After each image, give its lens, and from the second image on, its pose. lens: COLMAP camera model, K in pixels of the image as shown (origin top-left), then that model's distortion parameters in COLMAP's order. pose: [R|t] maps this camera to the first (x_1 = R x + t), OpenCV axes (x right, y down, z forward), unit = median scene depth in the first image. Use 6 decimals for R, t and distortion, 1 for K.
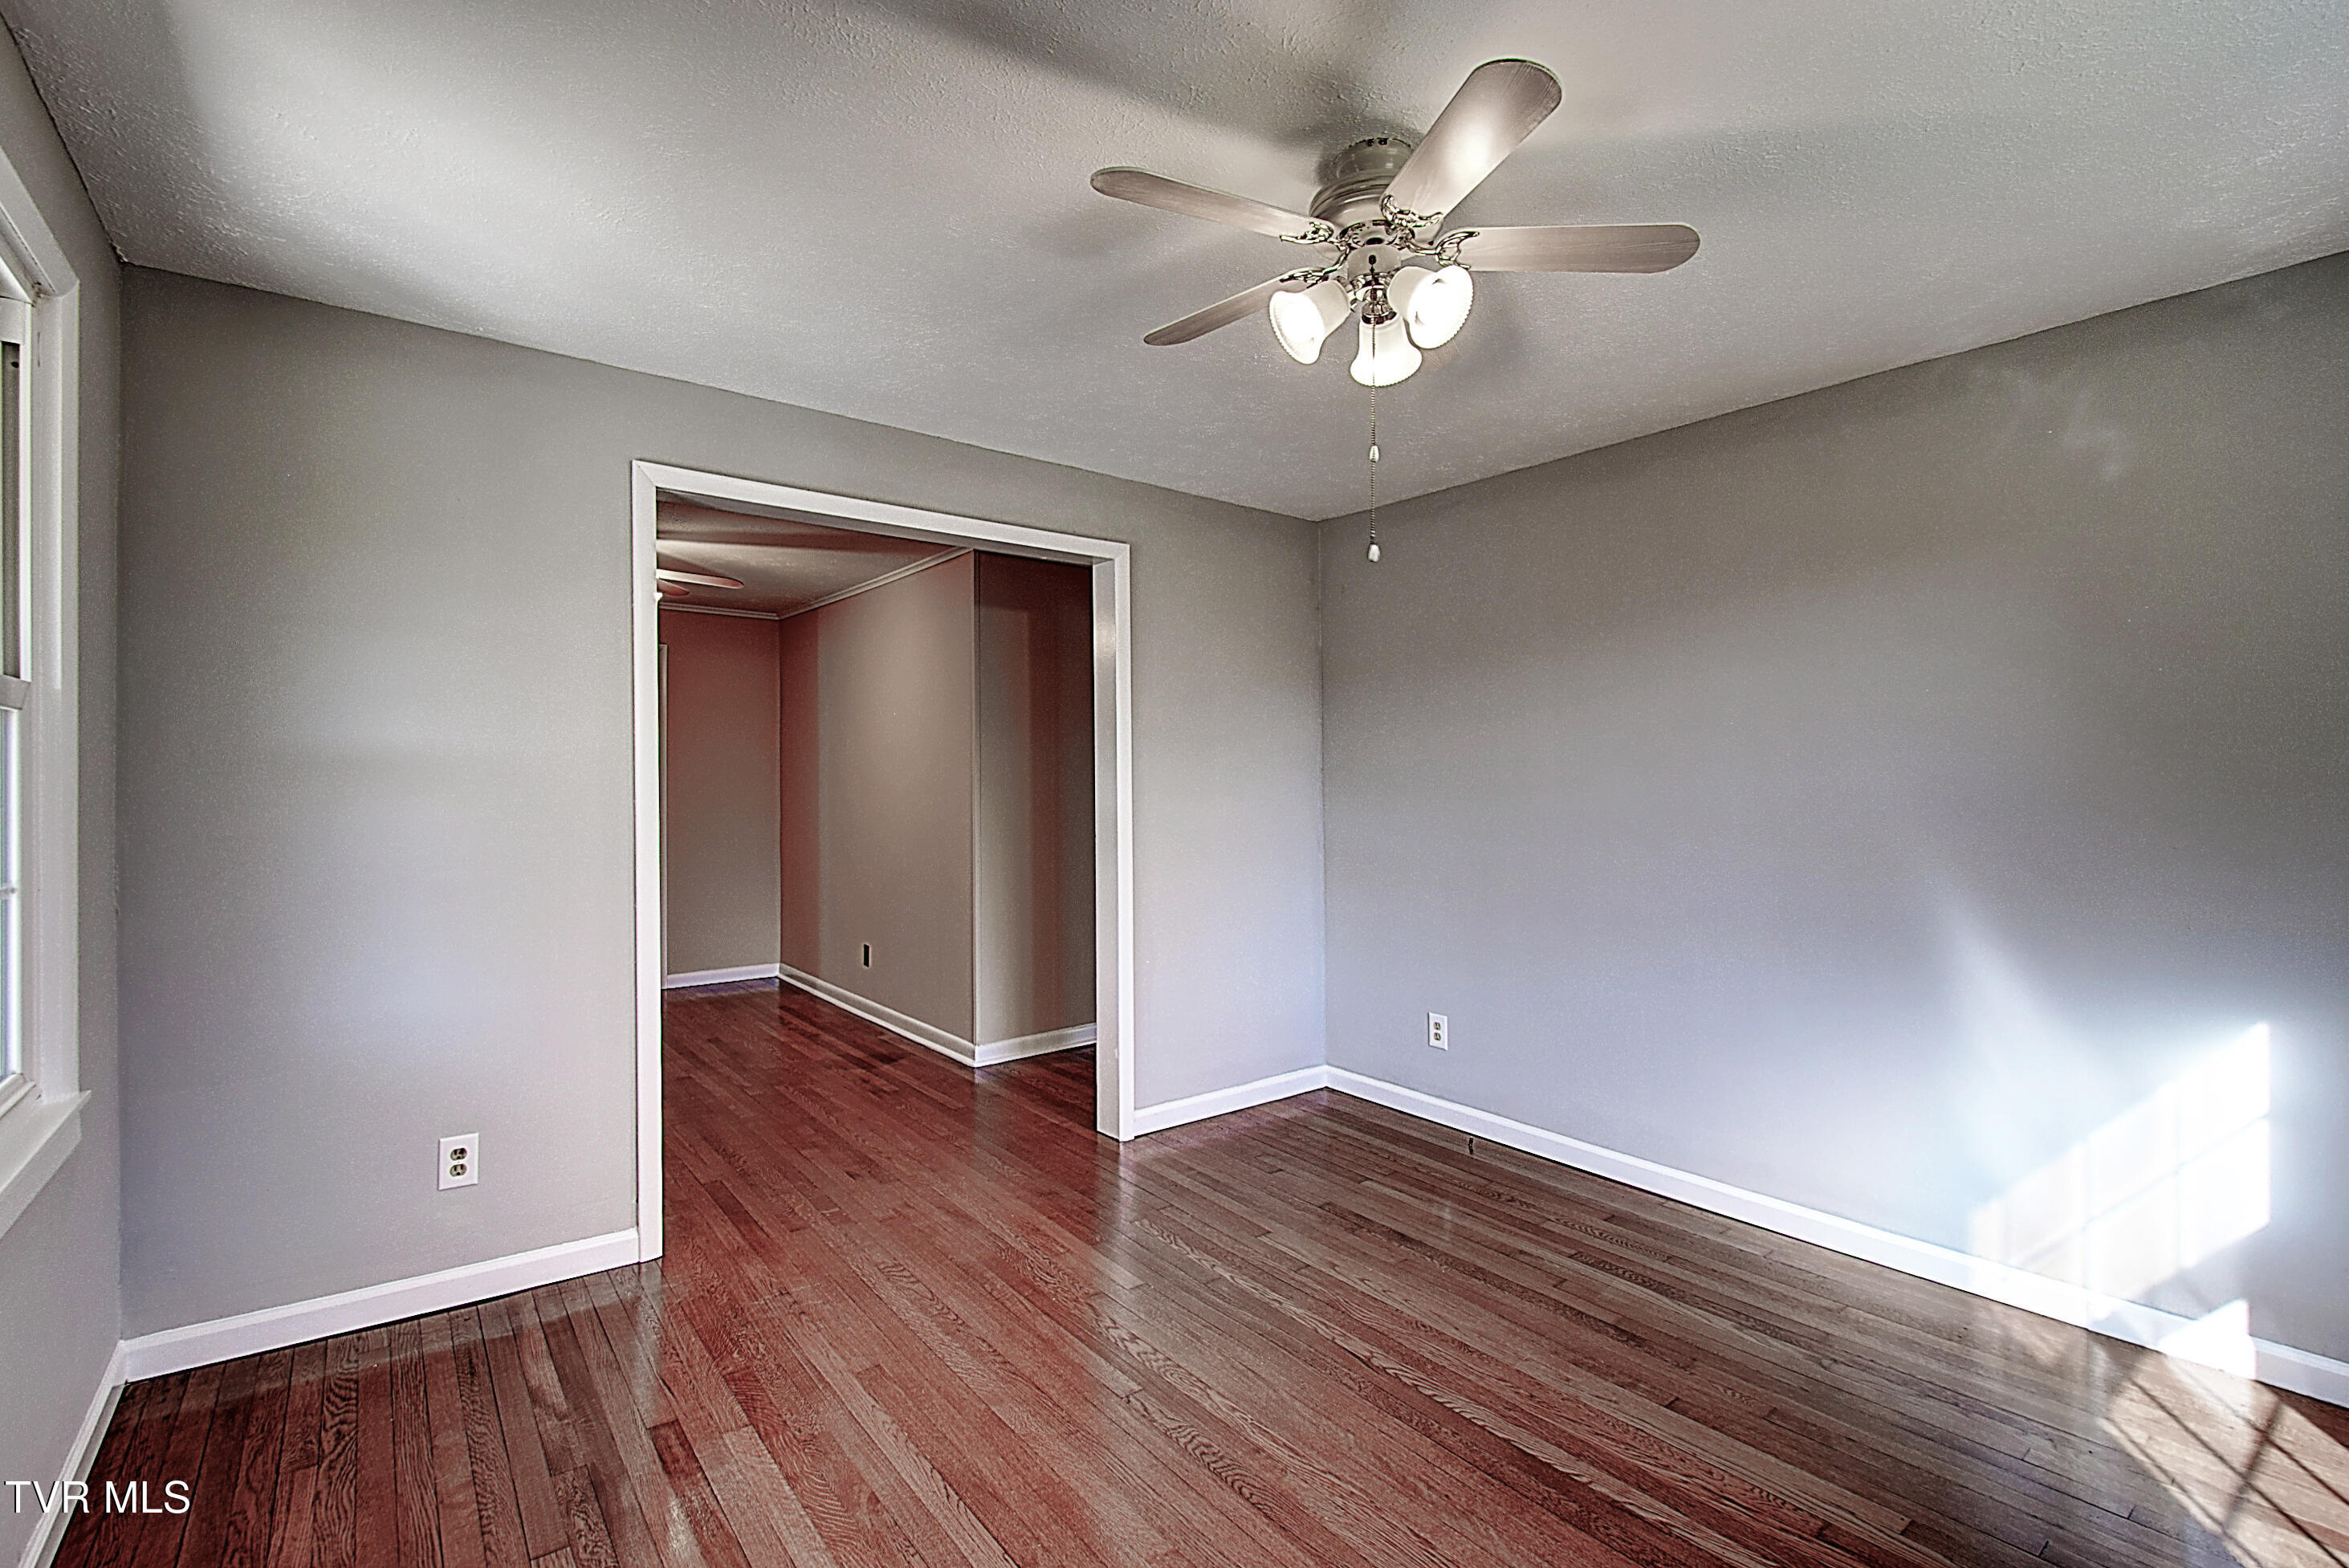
lens RADIAL K [[1057.2, 0, 1174.2], [0, 1057.2, 765.7], [0, 0, 1]] dist [0.000154, -0.000174]
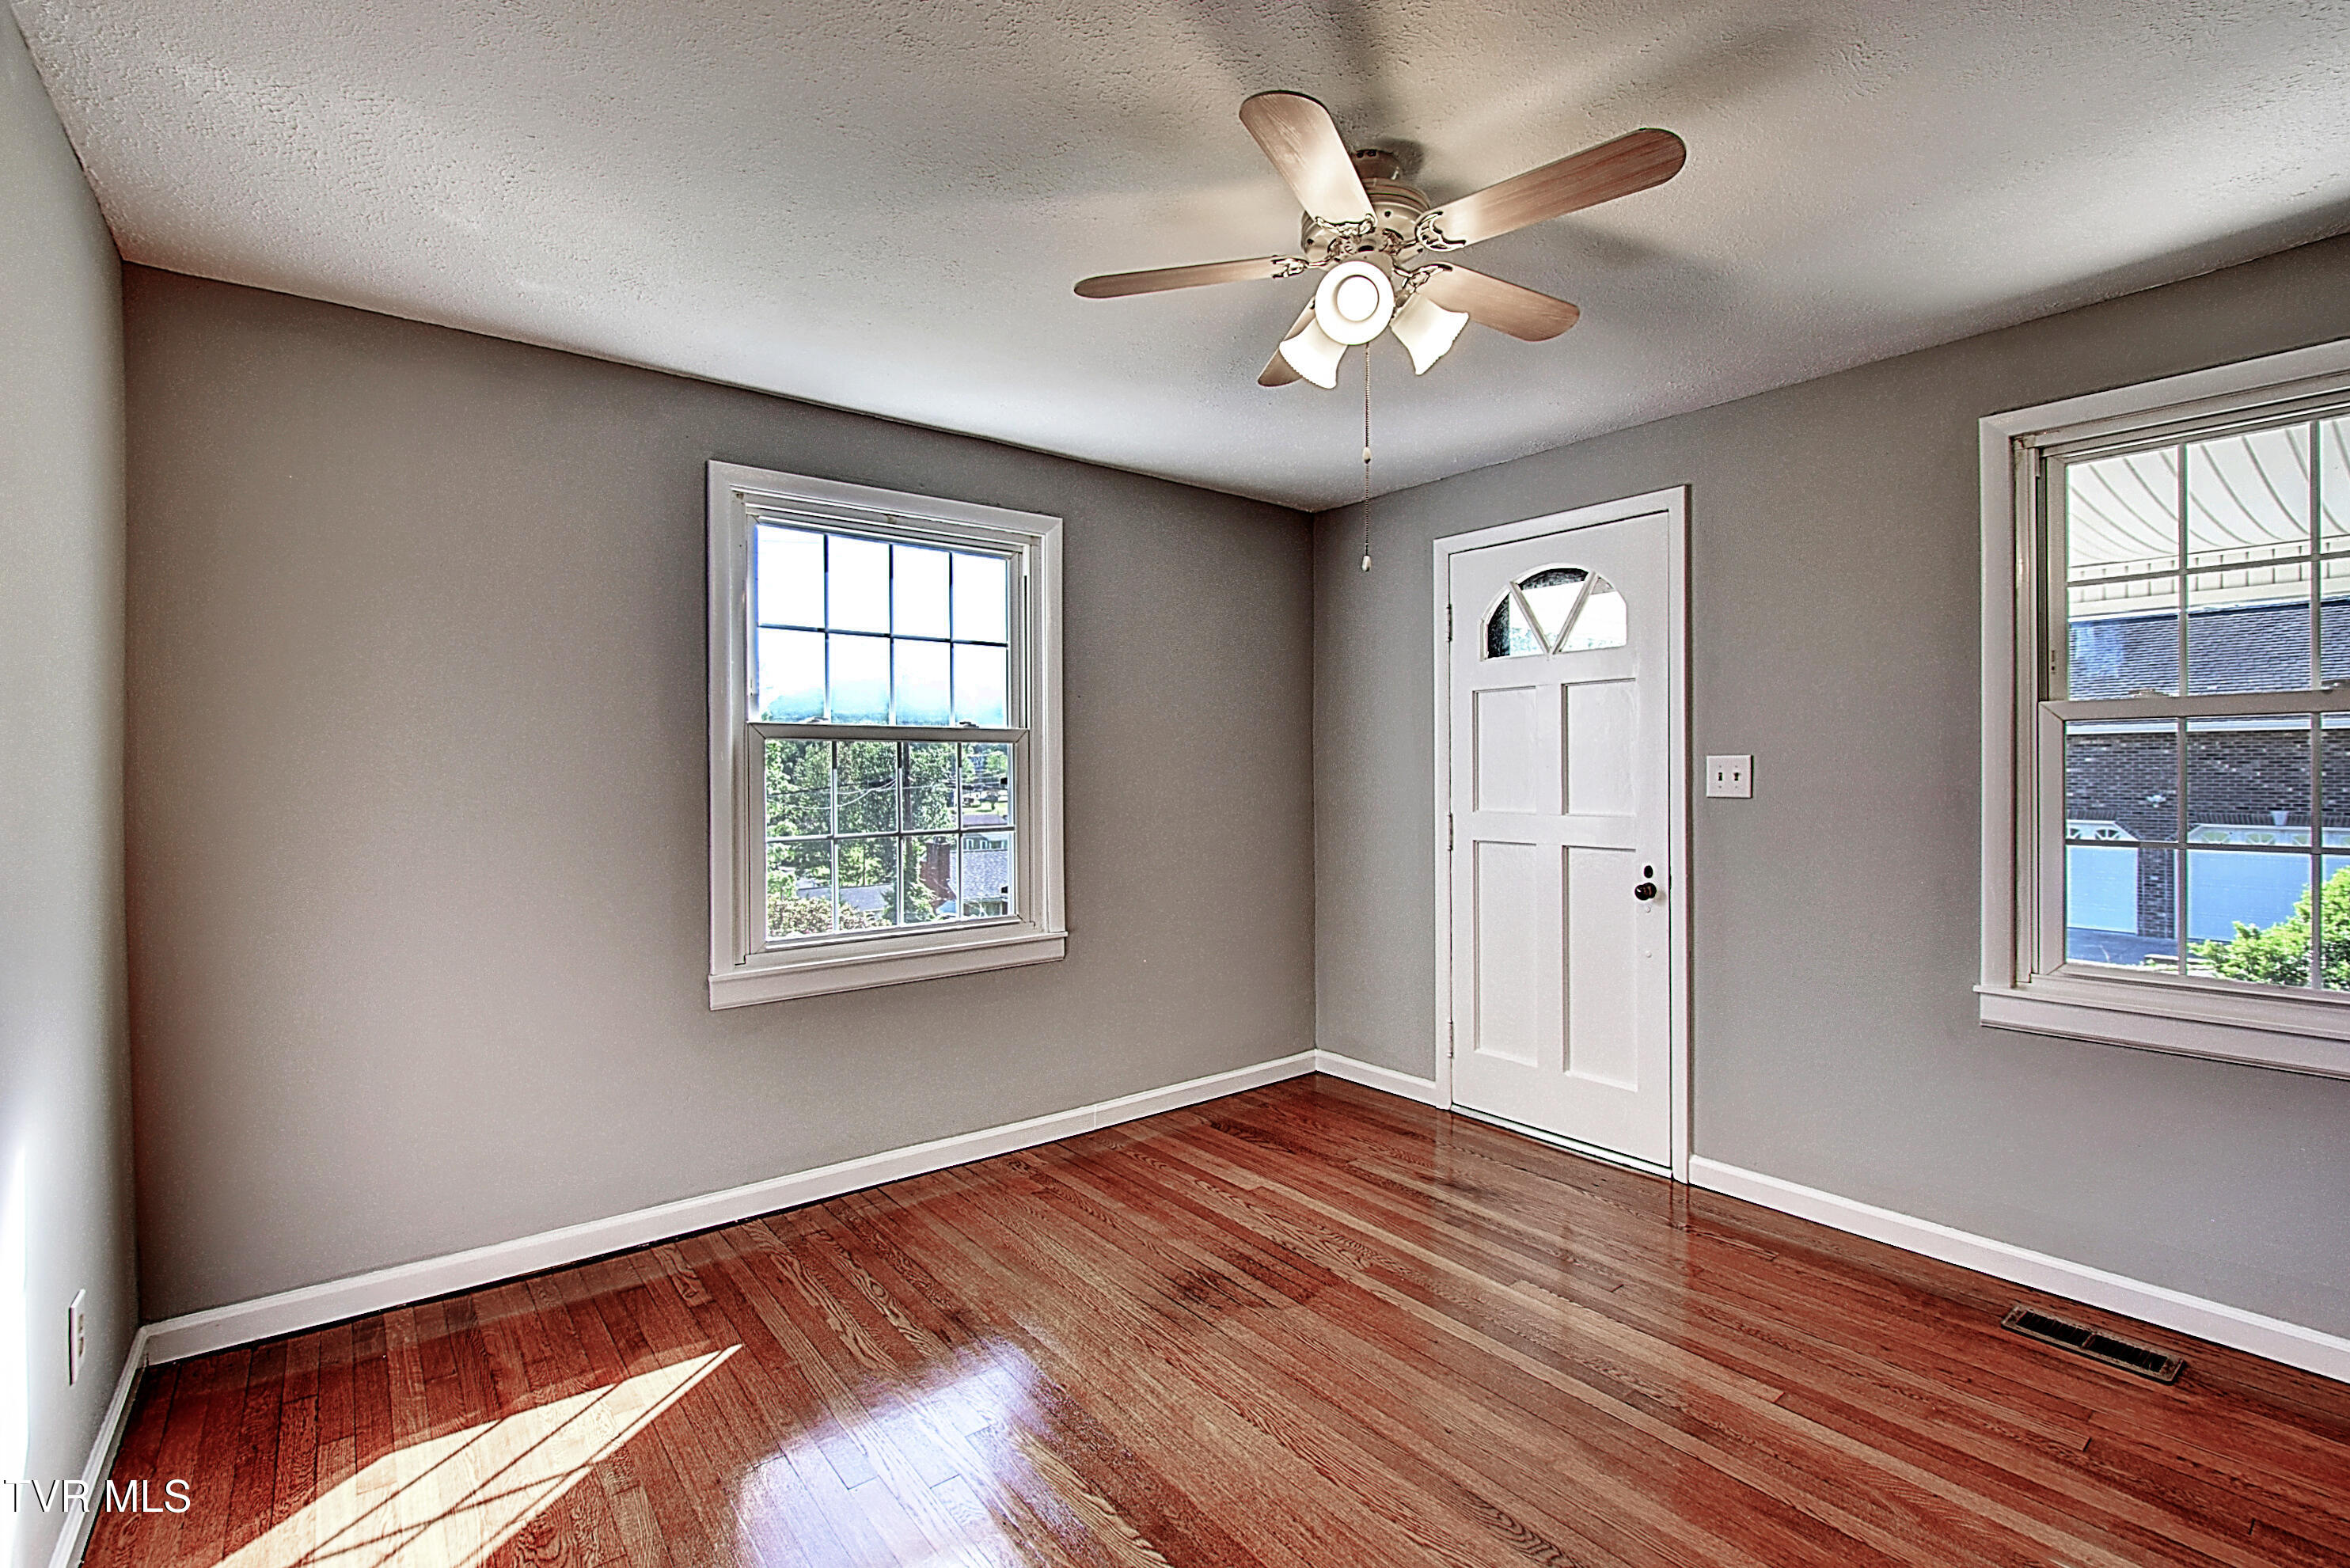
lens RADIAL K [[1052.2, 0, 1168.5], [0, 1052.2, 786.6], [0, 0, 1]] dist [0.008431, -0.009493]
pose [[-0.999941, 0.003949, -0.010071, 0.260612], [0.003869, 0.999960, 0.008010, 0.013636], [0.010102, 0.007971, -0.999917, 1.346907]]
